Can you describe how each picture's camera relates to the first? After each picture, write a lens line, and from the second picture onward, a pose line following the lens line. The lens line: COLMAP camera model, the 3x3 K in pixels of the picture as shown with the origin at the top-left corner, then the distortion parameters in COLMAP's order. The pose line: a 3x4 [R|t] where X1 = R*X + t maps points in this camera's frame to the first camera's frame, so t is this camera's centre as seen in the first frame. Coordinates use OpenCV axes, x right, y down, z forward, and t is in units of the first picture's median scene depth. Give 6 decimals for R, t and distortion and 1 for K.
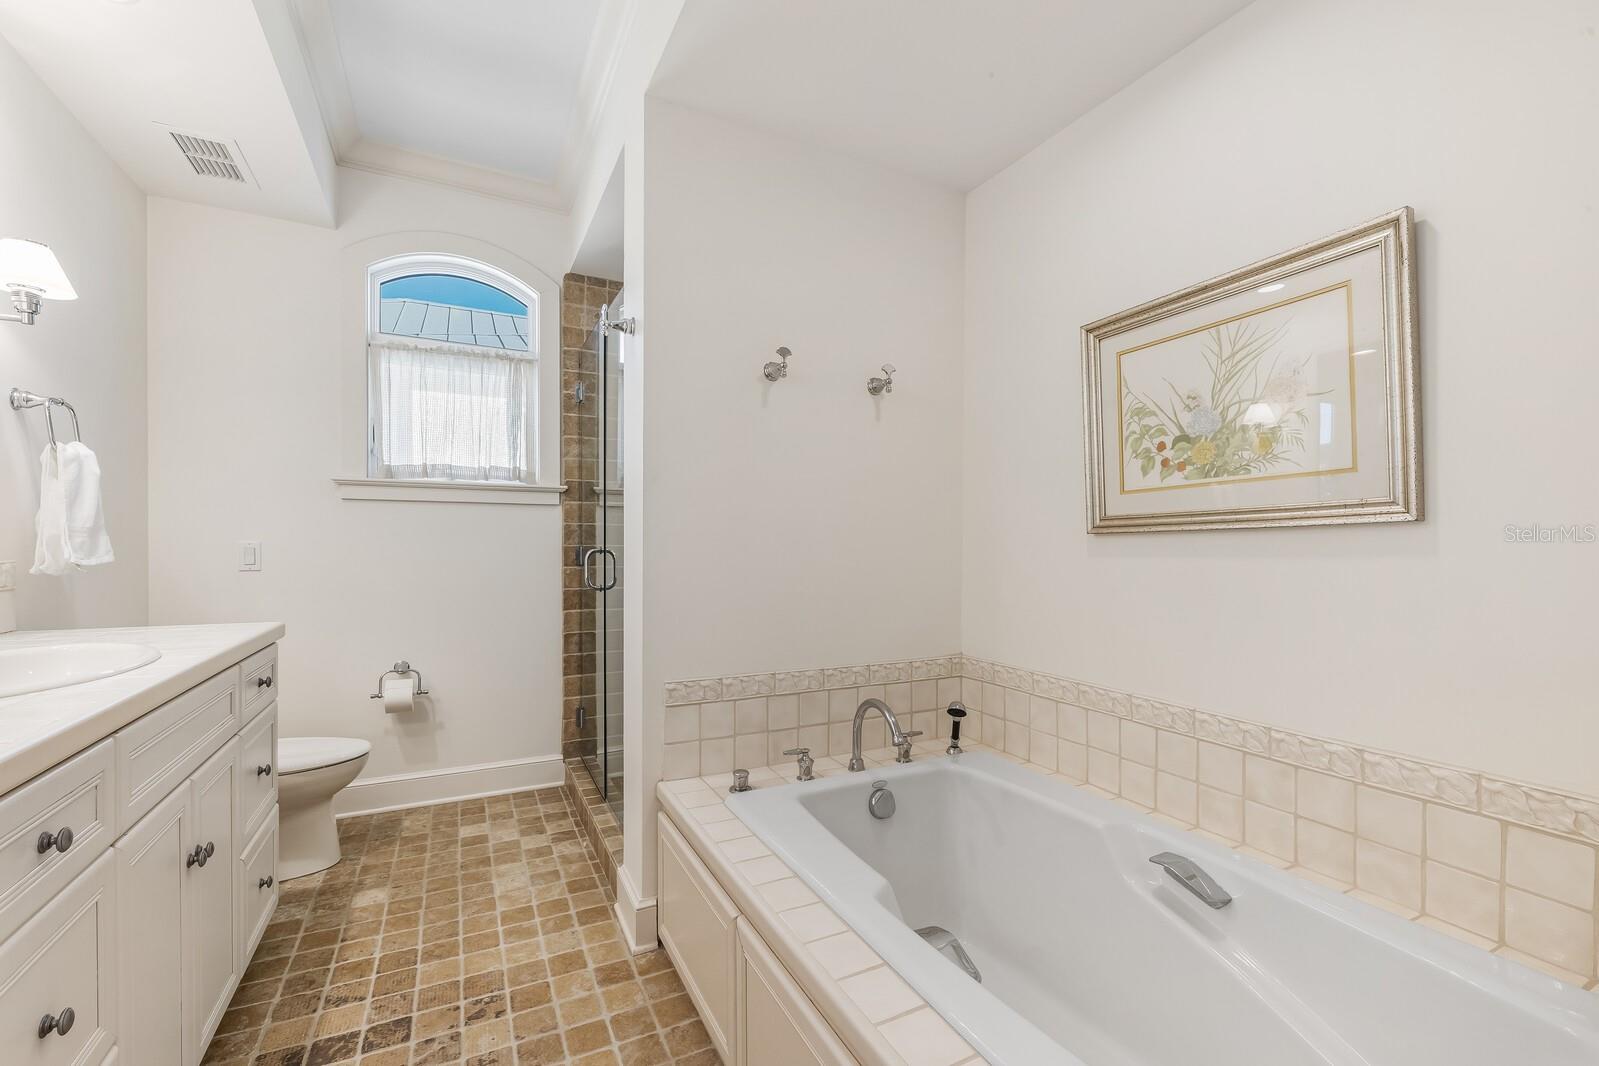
lens RADIAL K [[679.3, 0, 794.9], [0, 679.3, 551.6], [0, 0, 1]] dist [-0.003858, -0.000130]
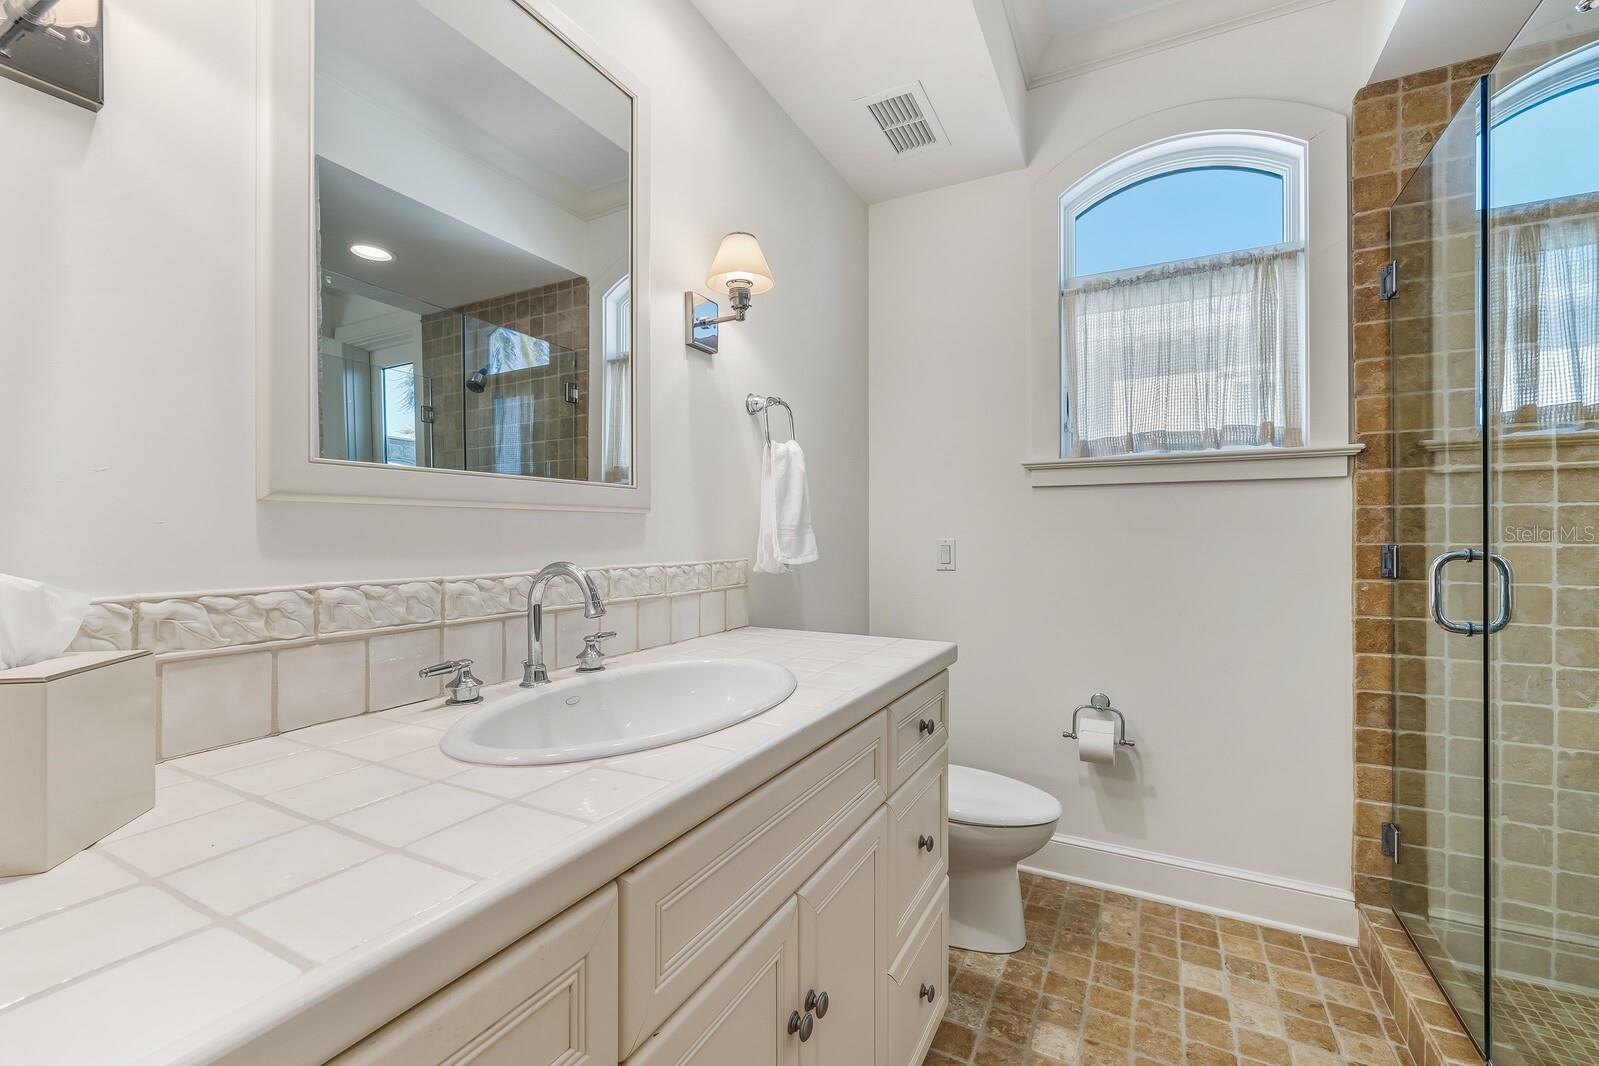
lens RADIAL K [[655.9, 0, 818.4], [0, 655.9, 533.0], [0, 0, 1]] dist [0.000806, 0.000376]
pose [[0.593288, -0.007309, -0.804957, -0.168364], [-0.007084, 0.999873, -0.014300, -0.007475], [0.804959, 0.014186, 0.593160, 0.297293]]
